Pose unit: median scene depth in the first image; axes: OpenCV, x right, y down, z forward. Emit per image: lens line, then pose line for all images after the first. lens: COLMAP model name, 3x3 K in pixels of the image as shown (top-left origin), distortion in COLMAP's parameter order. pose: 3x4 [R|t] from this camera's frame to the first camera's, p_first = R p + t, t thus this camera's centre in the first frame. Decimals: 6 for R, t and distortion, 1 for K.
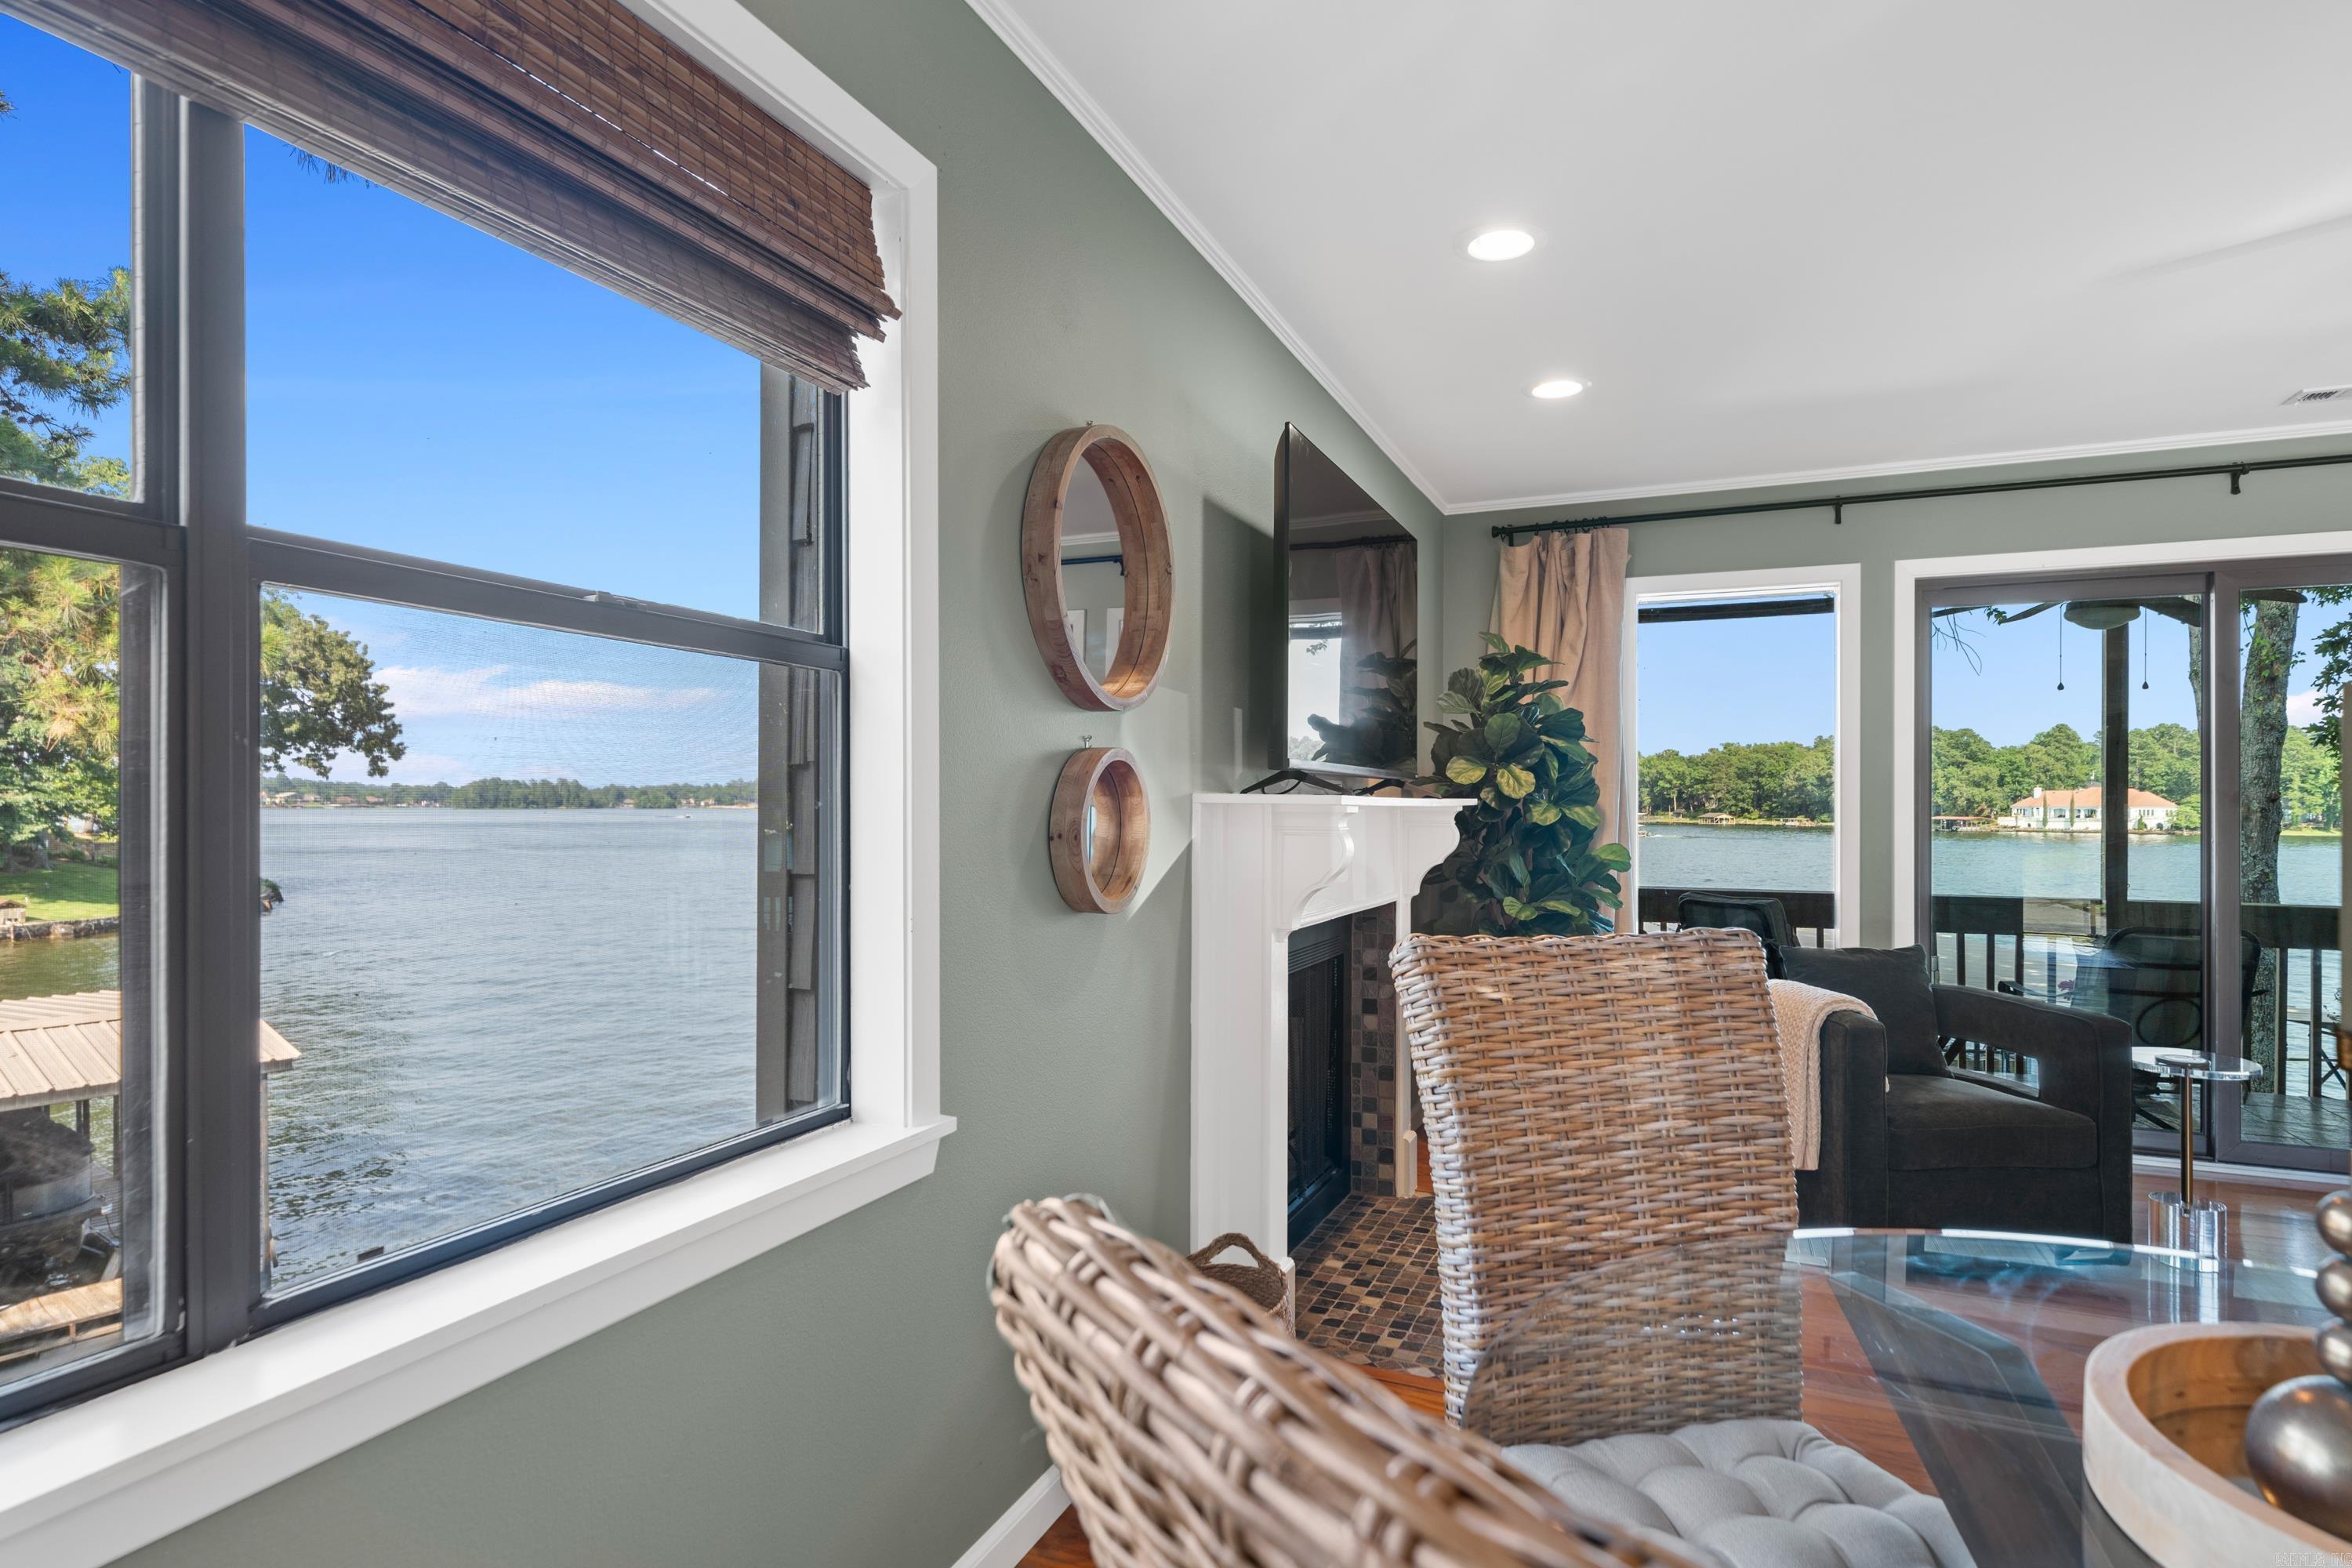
lens RADIAL K [[1234.9, 0, 1179.9], [0, 1234.9, 800.2], [0, 0, 1]] dist [0.002207, 0.000863]
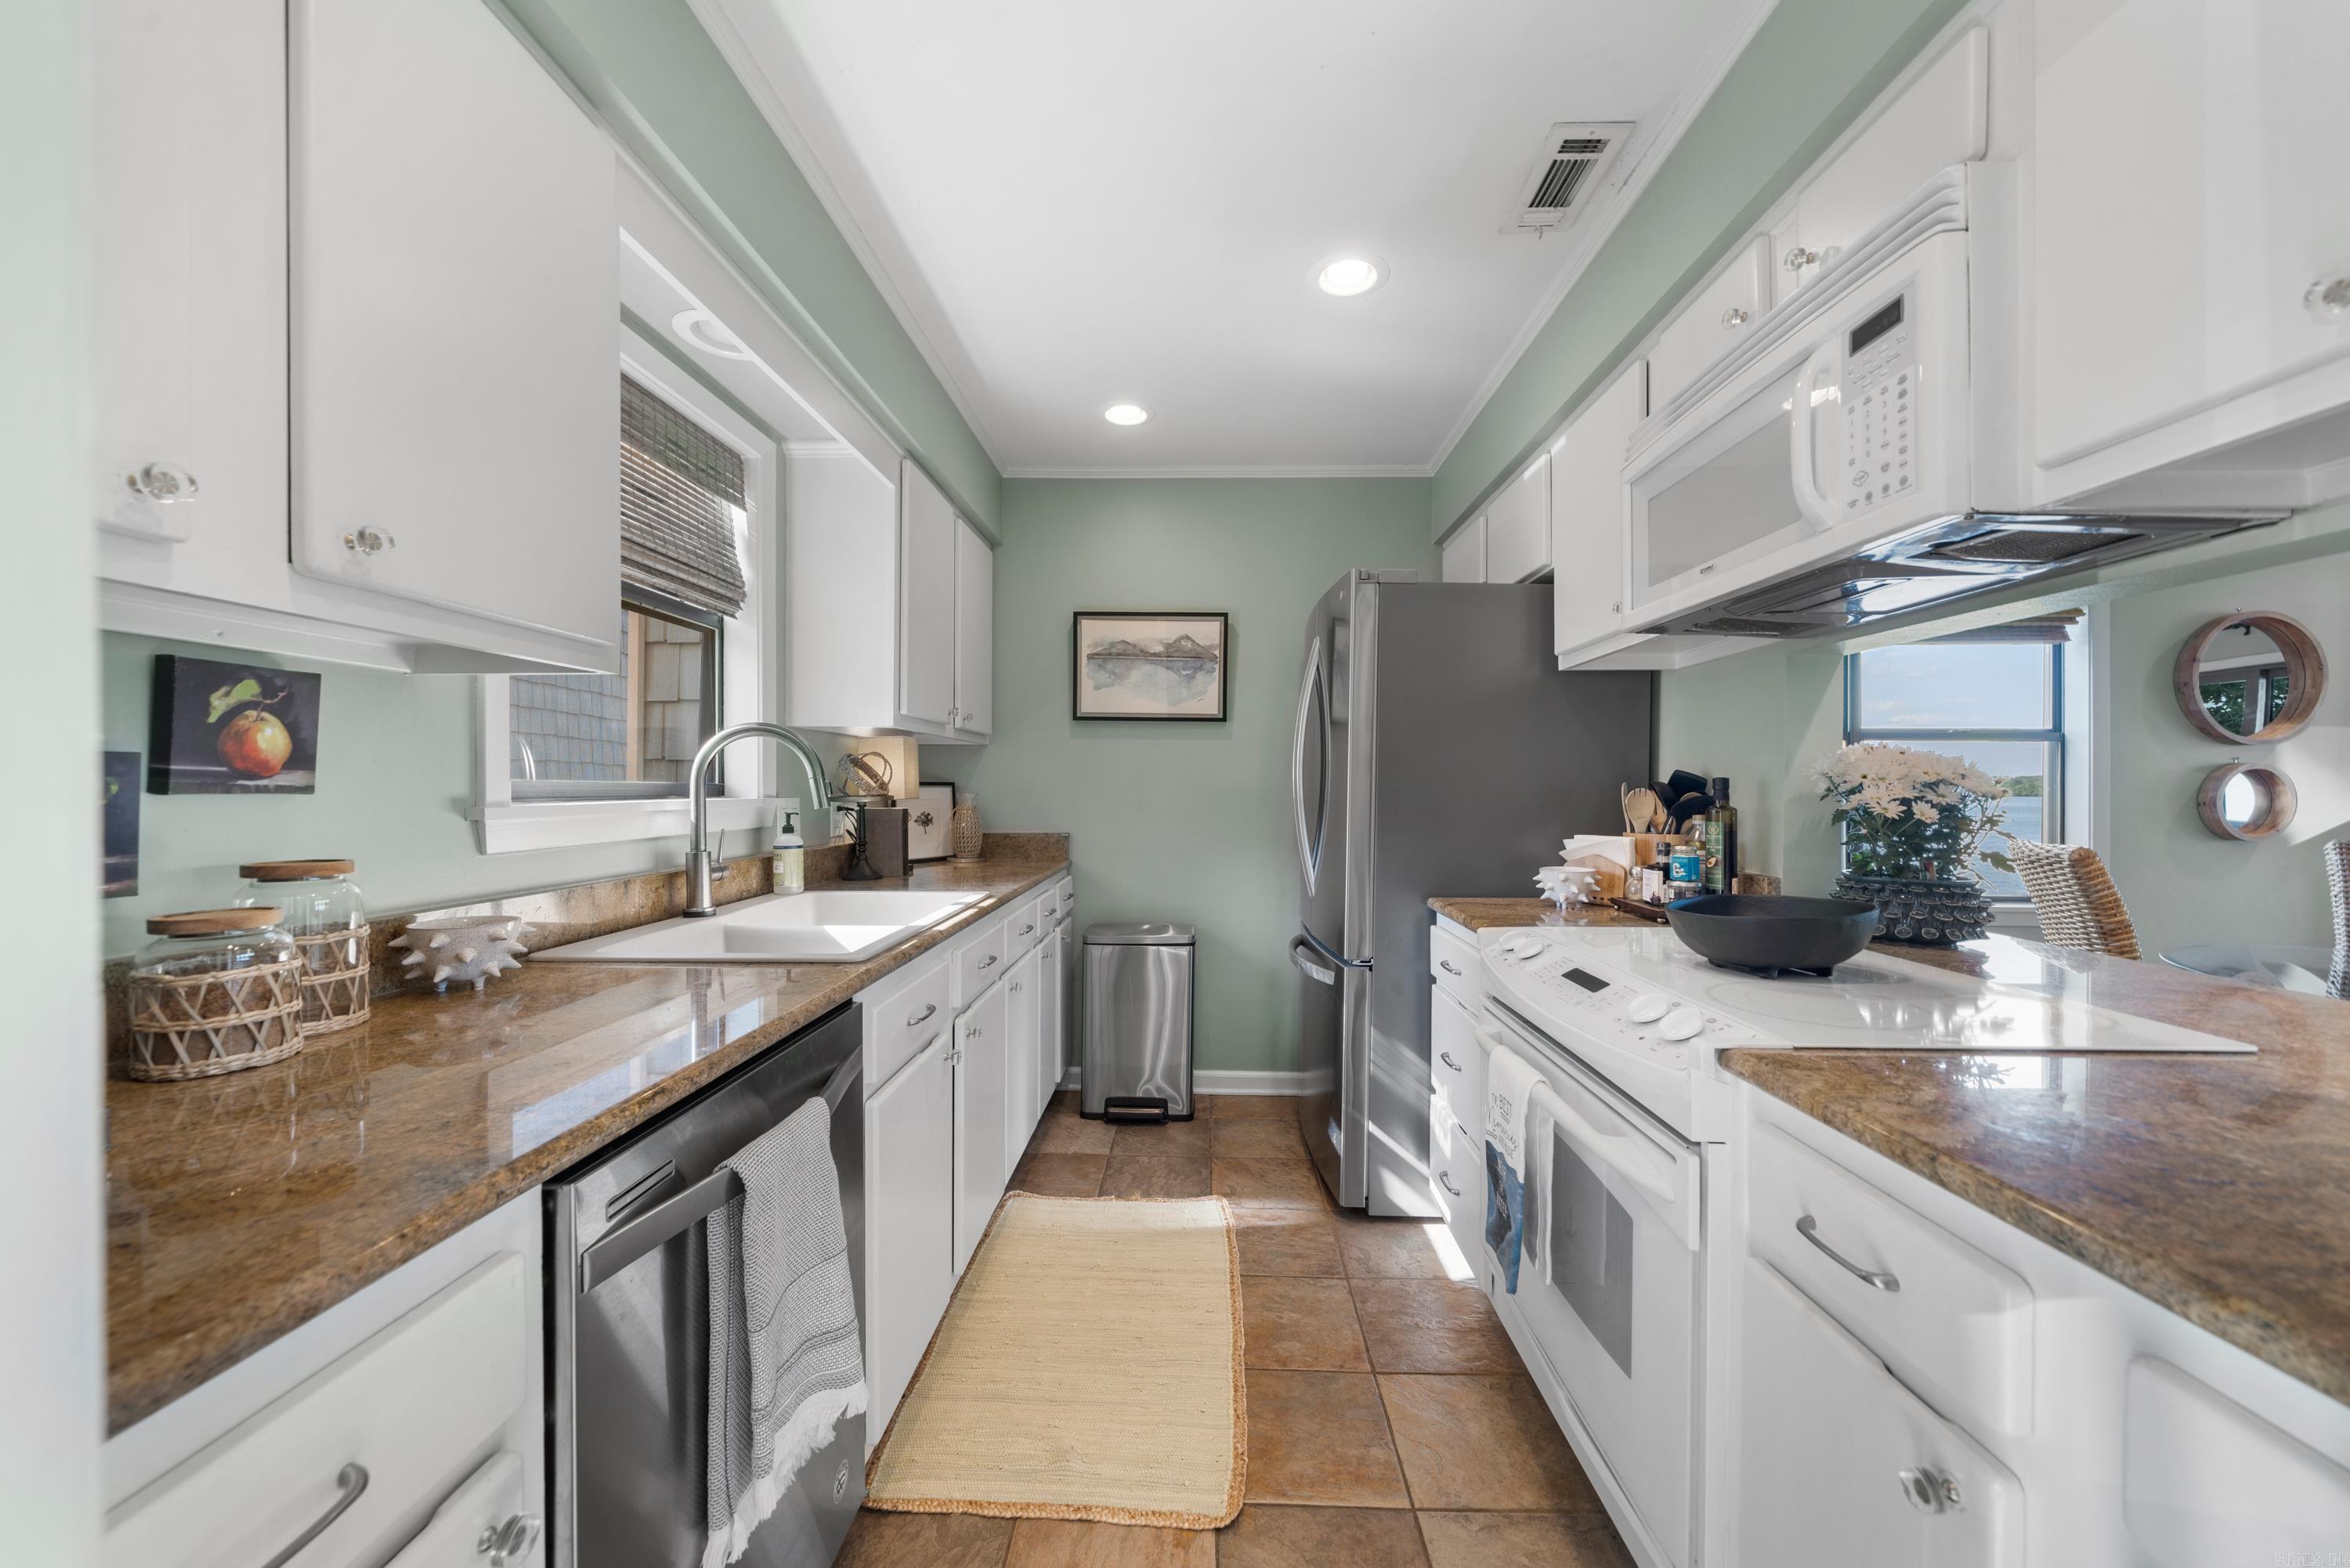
lens RADIAL K [[847.2, 0, 1167.8], [0, 847.2, 791.0], [0, 0, 1]] dist [-0.007061, 0.000426]
pose [[0.362835, 0.002934, -0.931849, 0.329134], [-0.003293, 0.999993, 0.001866, 0.005232], [0.931848, 0.002391, 0.362842, -0.675063]]
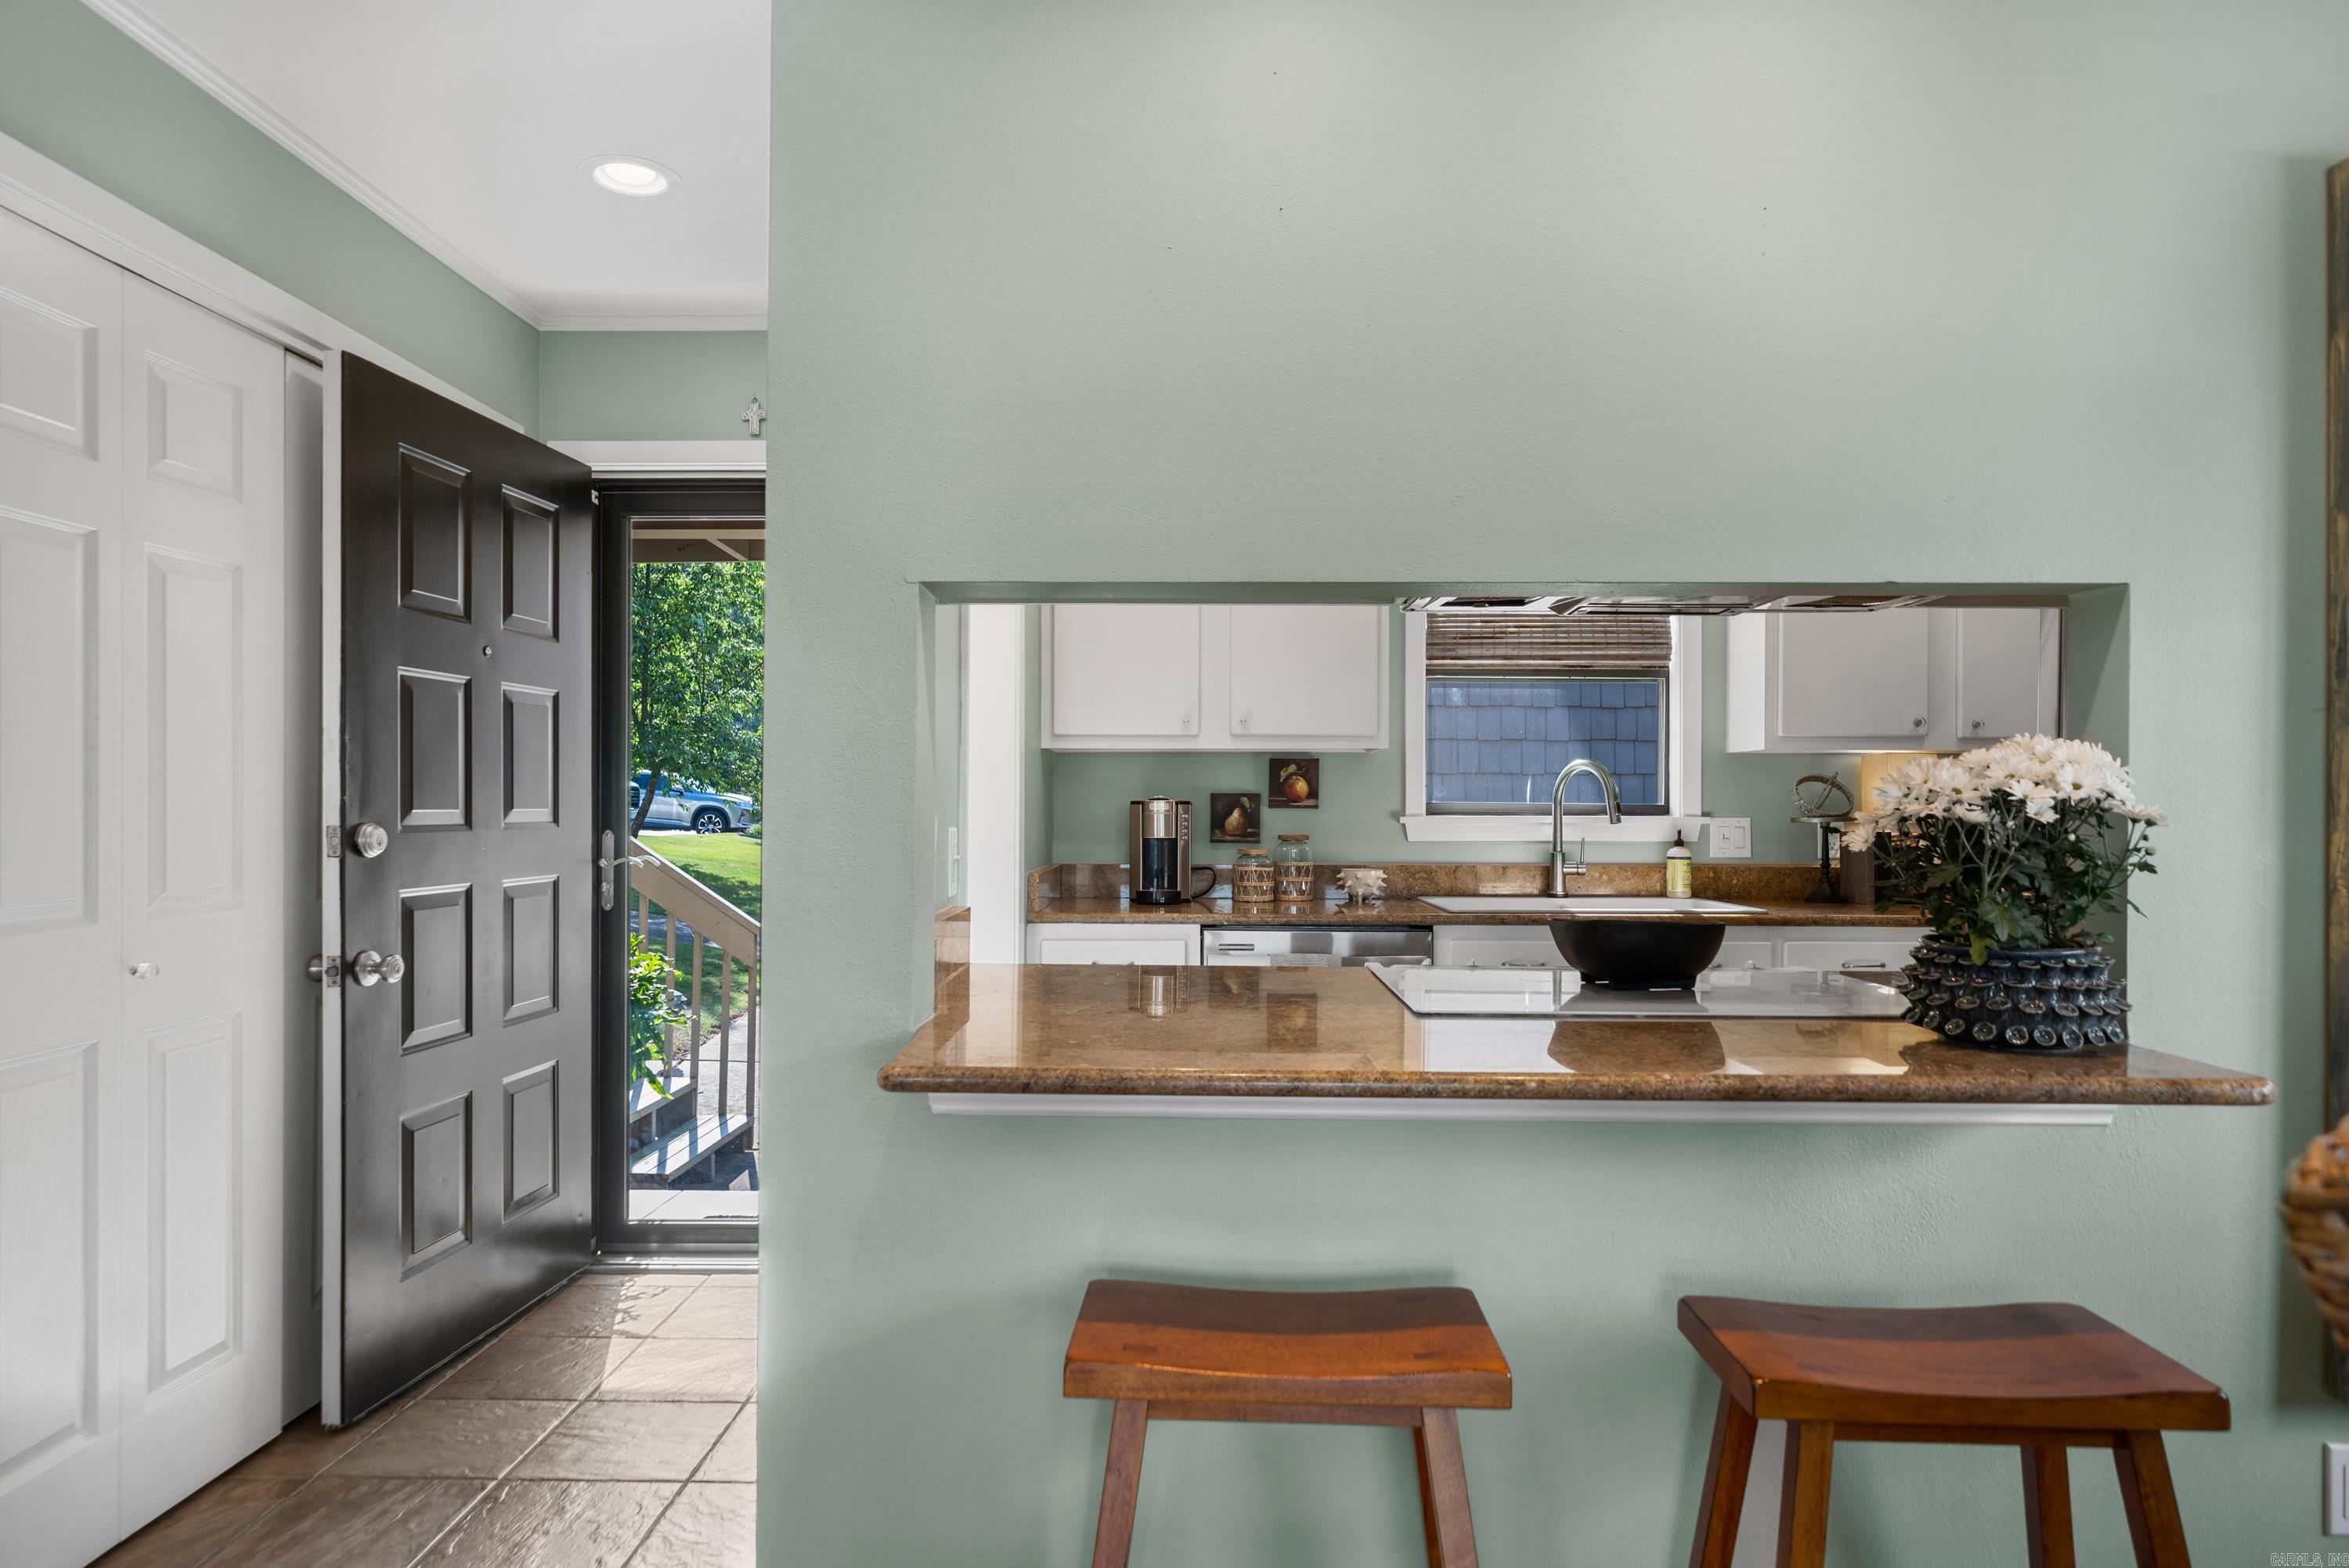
lens RADIAL K [[1384.4, 0, 1168.2], [0, 1384.4, 792.5], [0, 0, 1]] dist [-0.005628, 0.001574]
pose [[-0.927680, -0.010472, -0.373230, 0.480521], [-0.007933, 0.999934, -0.008338, 0.004859], [0.373292, -0.004775, -0.927702, 0.109616]]
